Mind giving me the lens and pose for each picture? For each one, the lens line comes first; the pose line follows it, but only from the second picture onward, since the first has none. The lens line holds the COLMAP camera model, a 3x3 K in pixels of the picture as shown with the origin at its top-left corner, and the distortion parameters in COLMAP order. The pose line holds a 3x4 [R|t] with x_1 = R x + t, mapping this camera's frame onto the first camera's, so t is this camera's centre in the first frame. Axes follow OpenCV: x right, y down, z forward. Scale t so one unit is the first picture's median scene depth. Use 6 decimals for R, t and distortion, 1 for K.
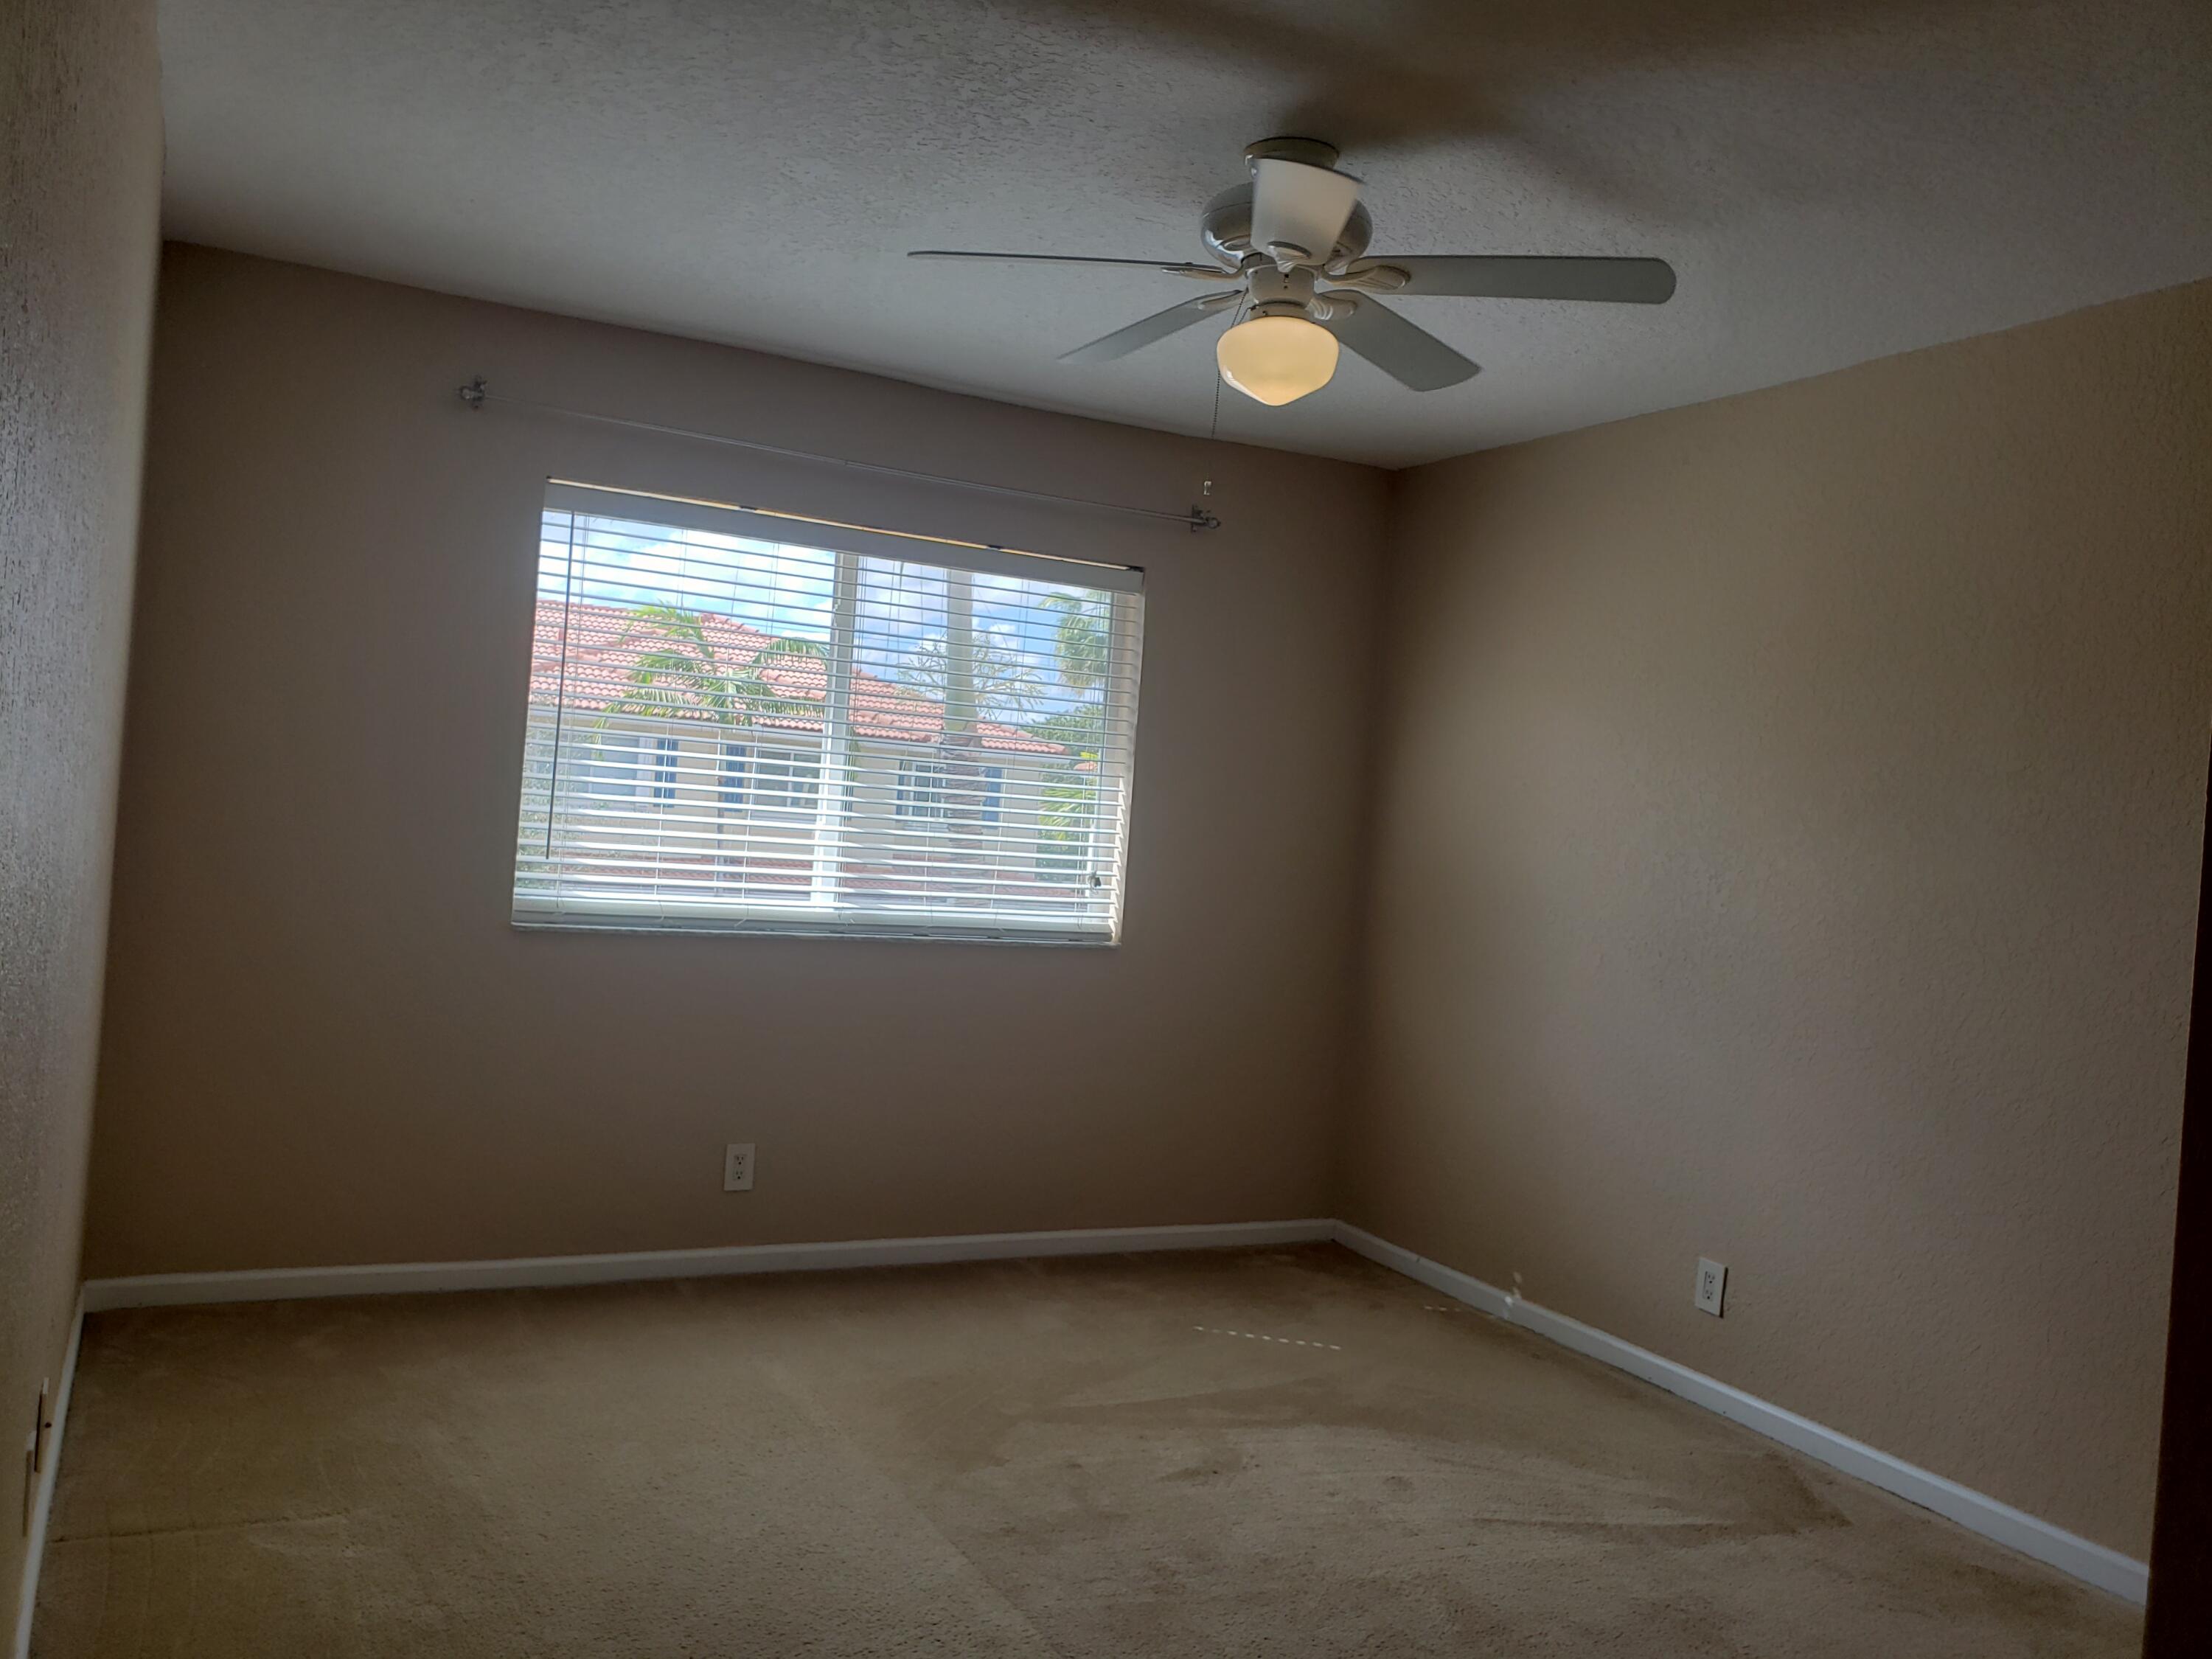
lens RADIAL K [[1746.5, 0, 1098.5], [0, 1746.5, 799.0], [0, 0, 1]] dist [0.061410, 0.002276]
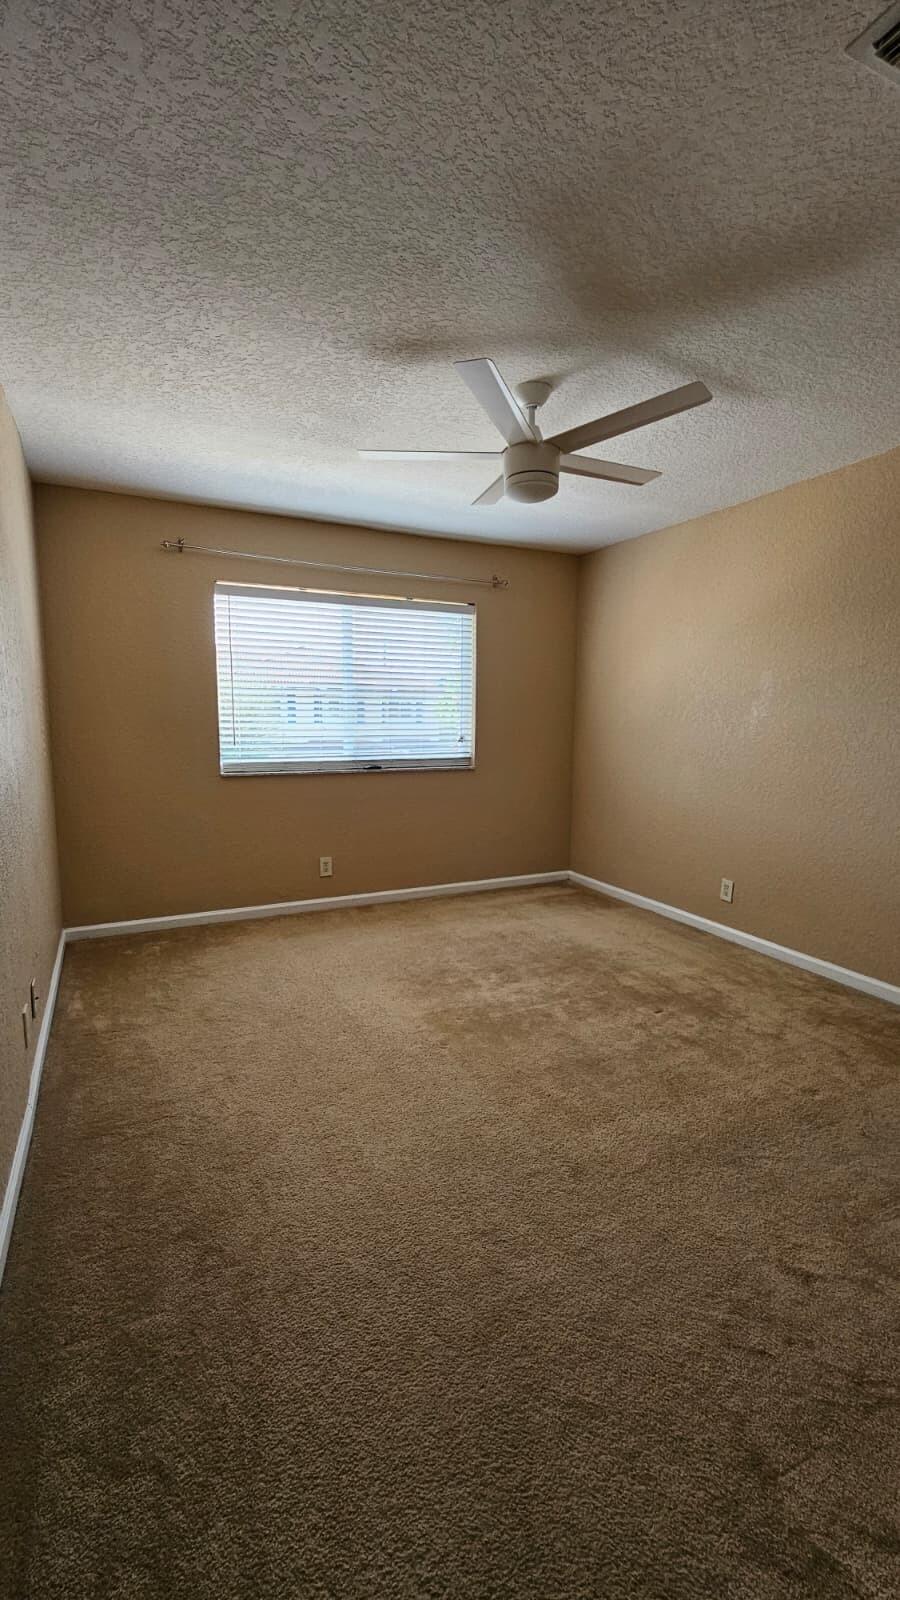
lens RADIAL K [[620.4, 0, 477.6], [0, 620.4, 808.4], [0, 0, 1]] dist [0.000780, 0.000040]
pose [[0.997743, -0.066200, 0.011277, 0.001735], [0.063618, 0.985557, 0.156939, 0.008323], [-0.021503, -0.155868, 0.987544, 0.169694]]
